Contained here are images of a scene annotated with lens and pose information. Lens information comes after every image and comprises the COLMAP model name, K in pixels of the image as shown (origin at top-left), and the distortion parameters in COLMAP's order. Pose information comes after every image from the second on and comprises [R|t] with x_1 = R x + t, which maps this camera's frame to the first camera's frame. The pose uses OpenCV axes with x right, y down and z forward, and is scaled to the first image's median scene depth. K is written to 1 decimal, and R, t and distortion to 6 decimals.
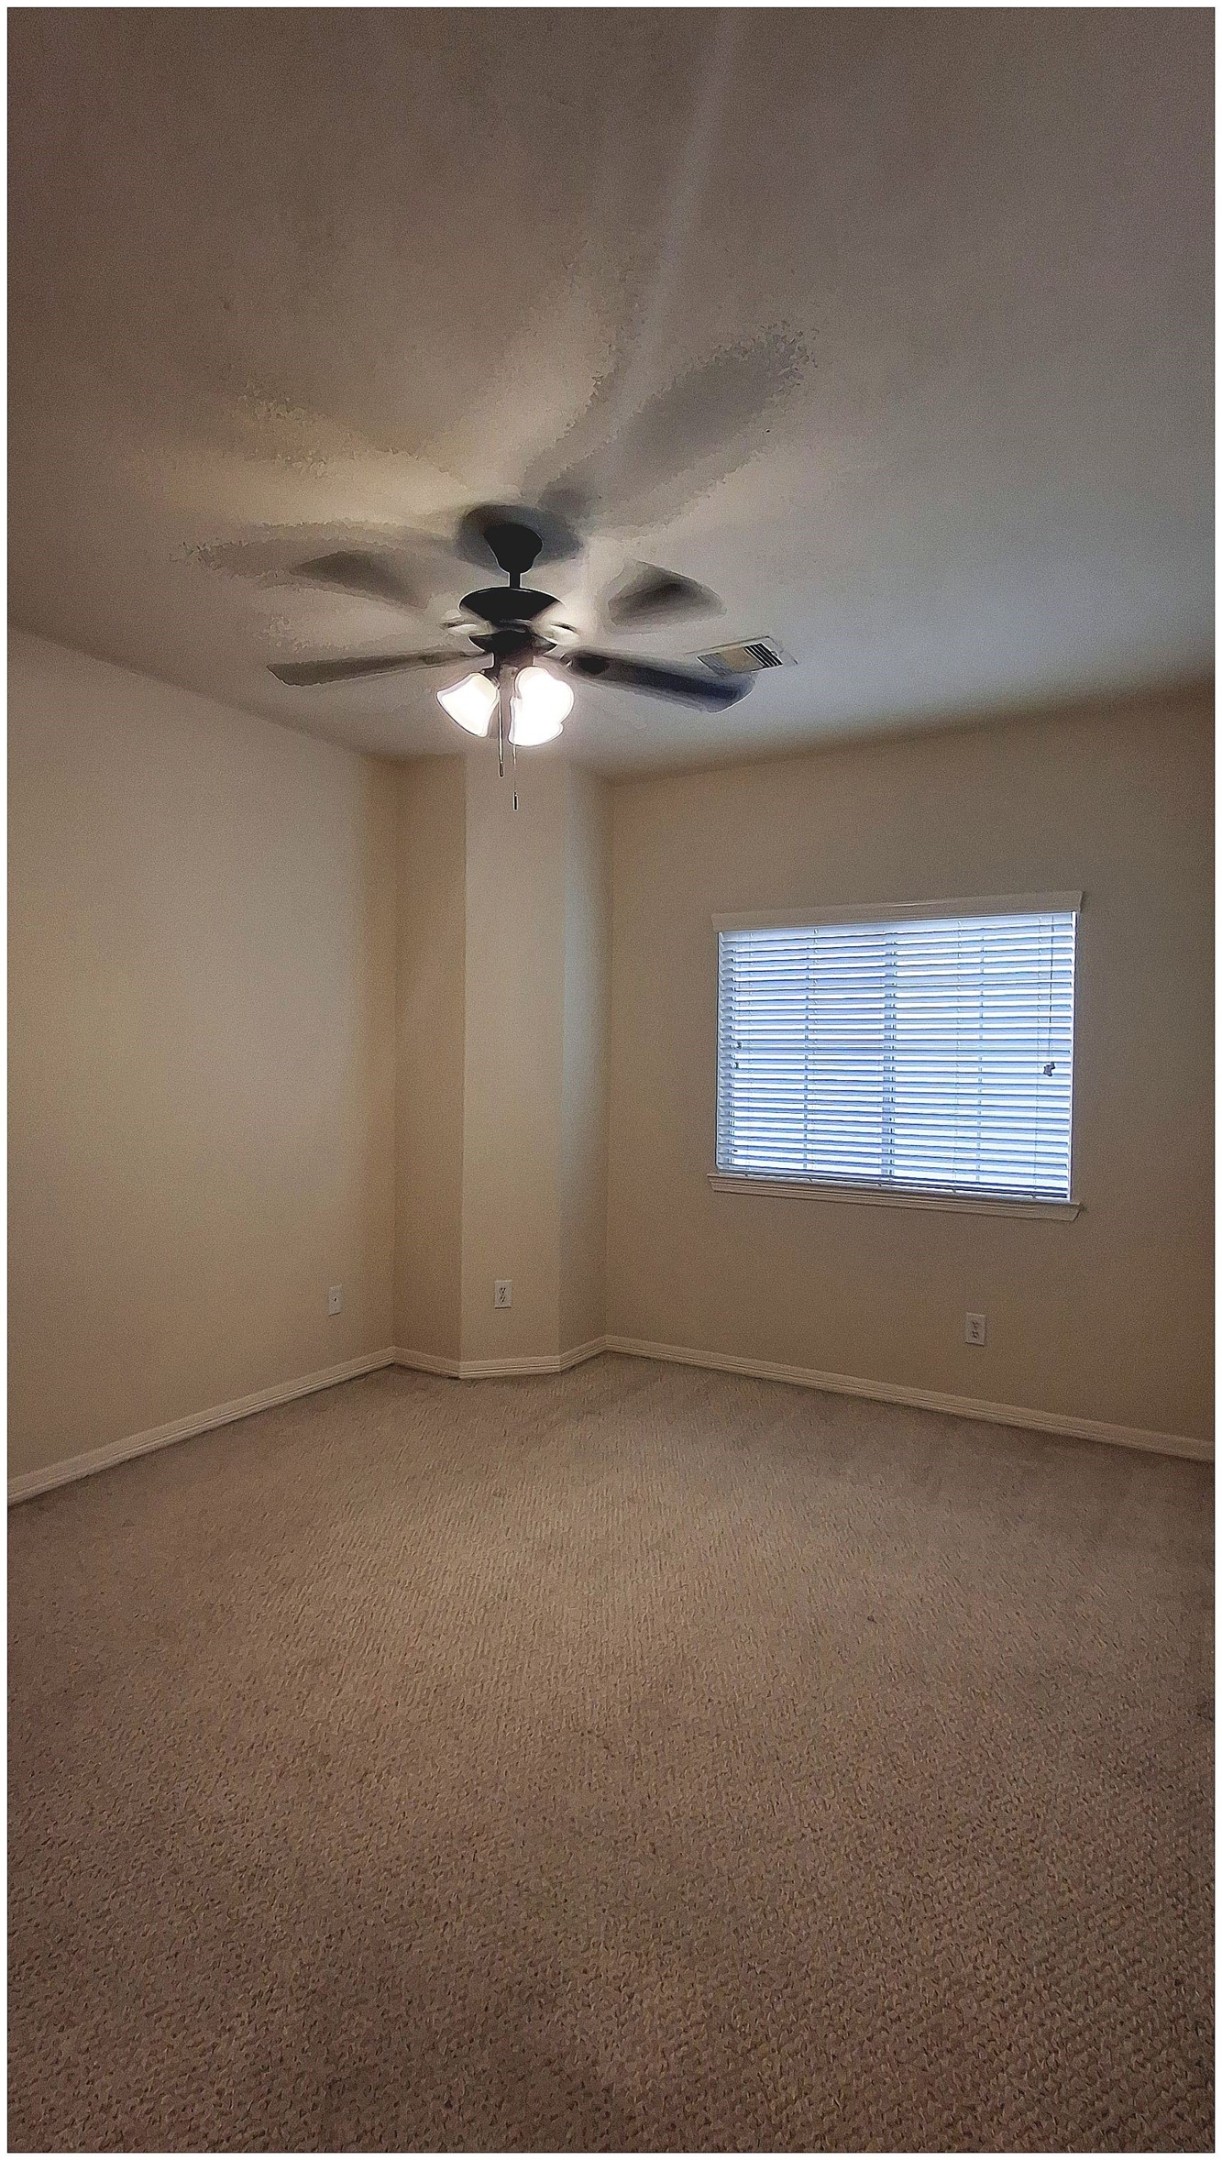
lens RADIAL K [[994.1, 0, 614.2], [0, 994.1, 1082.0], [0, 0, 1]] dist [-0.001444, 0.004259]
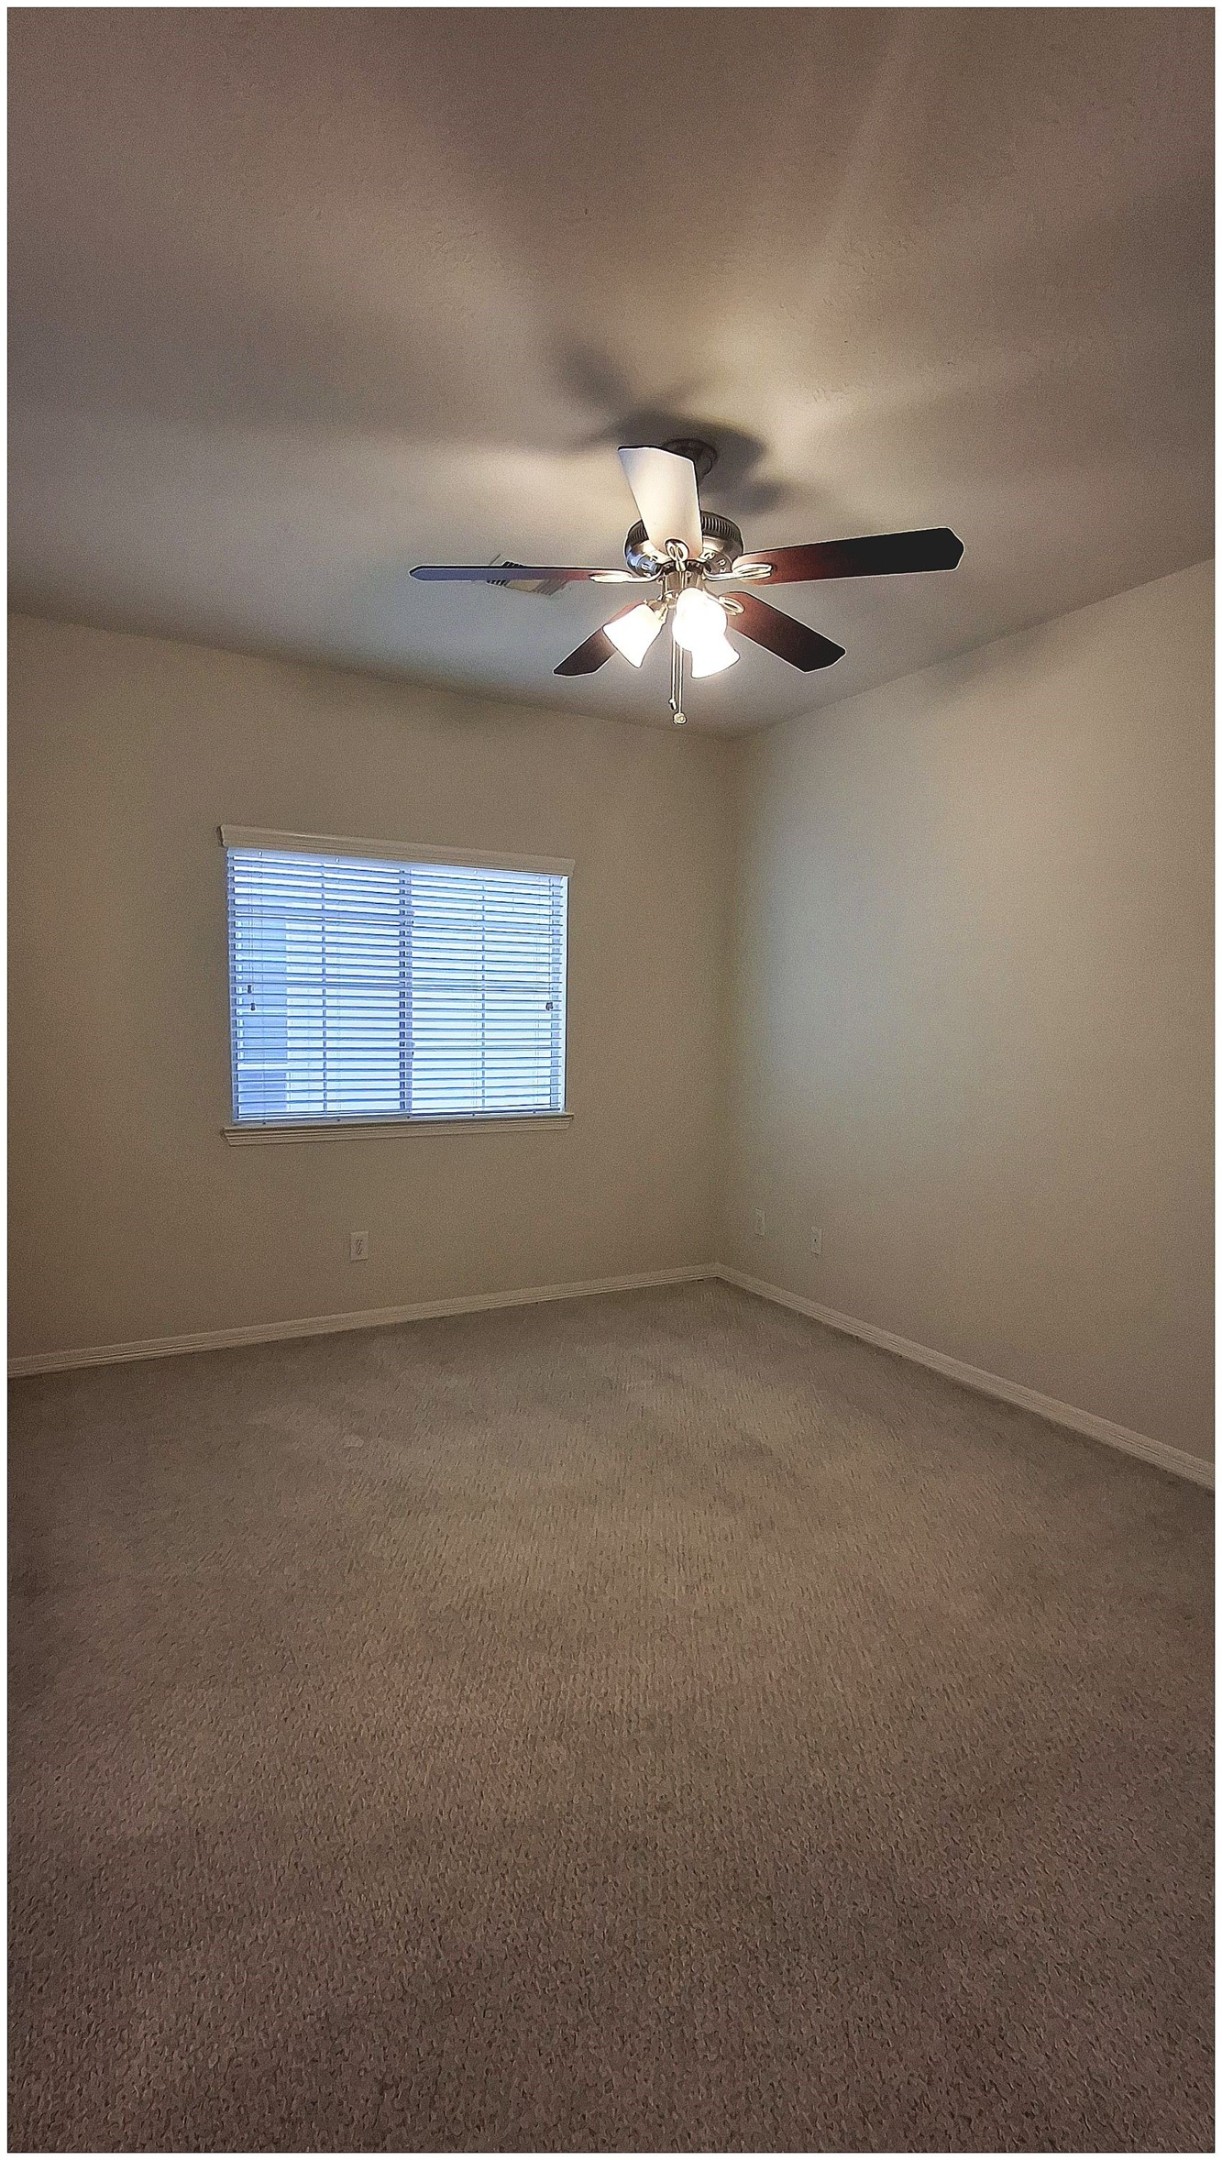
lens RADIAL K [[994.1, 0, 614.8], [0, 994.1, 1071.3], [0, 0, 1]] dist [-0.001444, 0.004259]
pose [[0.507390, -0.064651, 0.859288, -0.501798], [0.005327, 0.997398, 0.071897, -0.017584], [-0.861700, -0.031903, 0.506414, 0.287125]]
